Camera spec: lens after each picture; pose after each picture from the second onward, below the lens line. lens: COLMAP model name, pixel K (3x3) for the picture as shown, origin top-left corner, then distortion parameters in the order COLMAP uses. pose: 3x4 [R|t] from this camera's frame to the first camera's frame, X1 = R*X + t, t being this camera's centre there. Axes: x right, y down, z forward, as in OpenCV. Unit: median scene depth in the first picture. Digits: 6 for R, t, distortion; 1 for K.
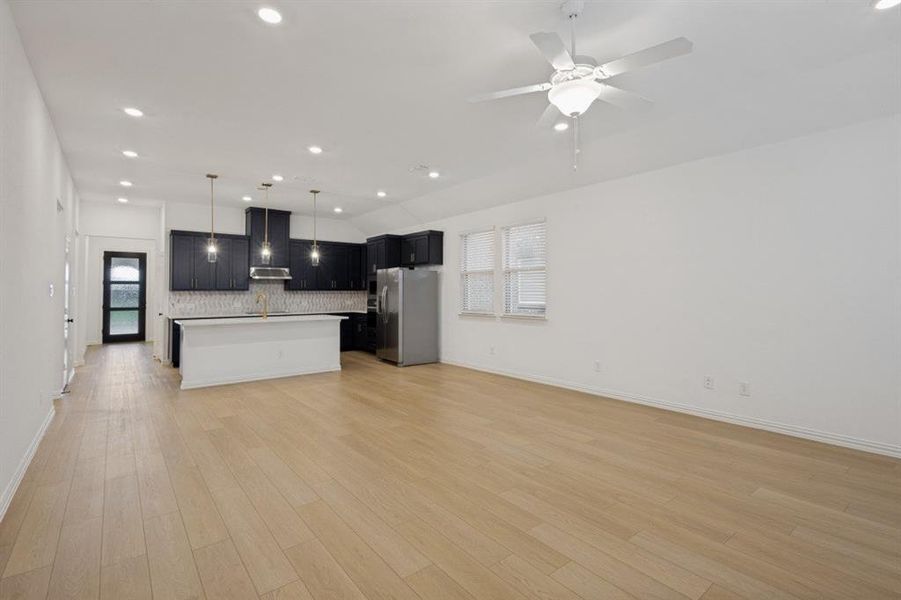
lens RADIAL K [[416.9, 0, 450.1], [0, 416.9, 281.8], [0, 0, 1]] dist [0.008318, -0.000748]
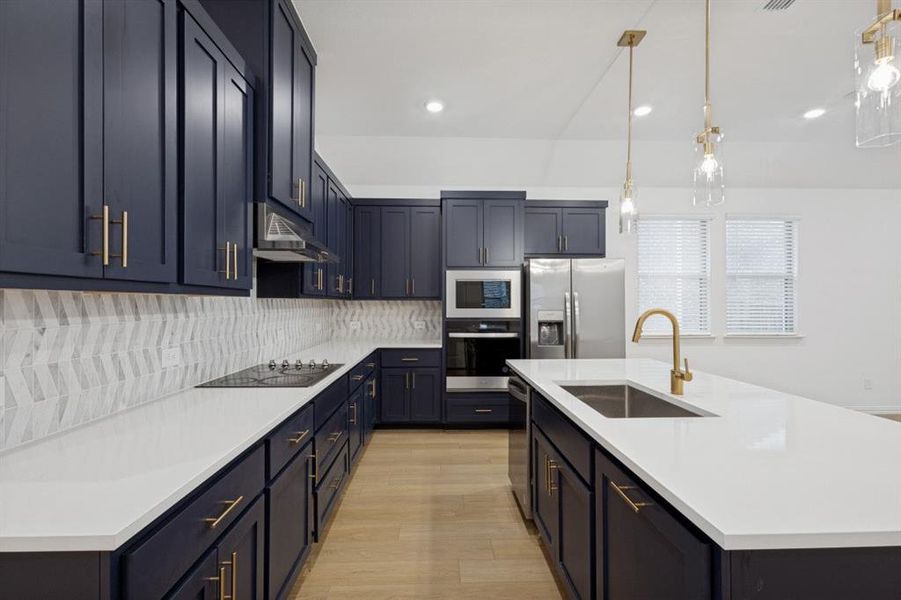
lens RADIAL K [[416.9, 0, 446.0], [0, 416.9, 301.1], [0, 0, 1]] dist [0.008318, -0.000748]
pose [[0.601055, 0.008703, 0.799160, -0.580633], [-0.022046, 0.999741, 0.005693, 0.019613], [-0.798904, -0.021040, 0.601091, 0.718435]]
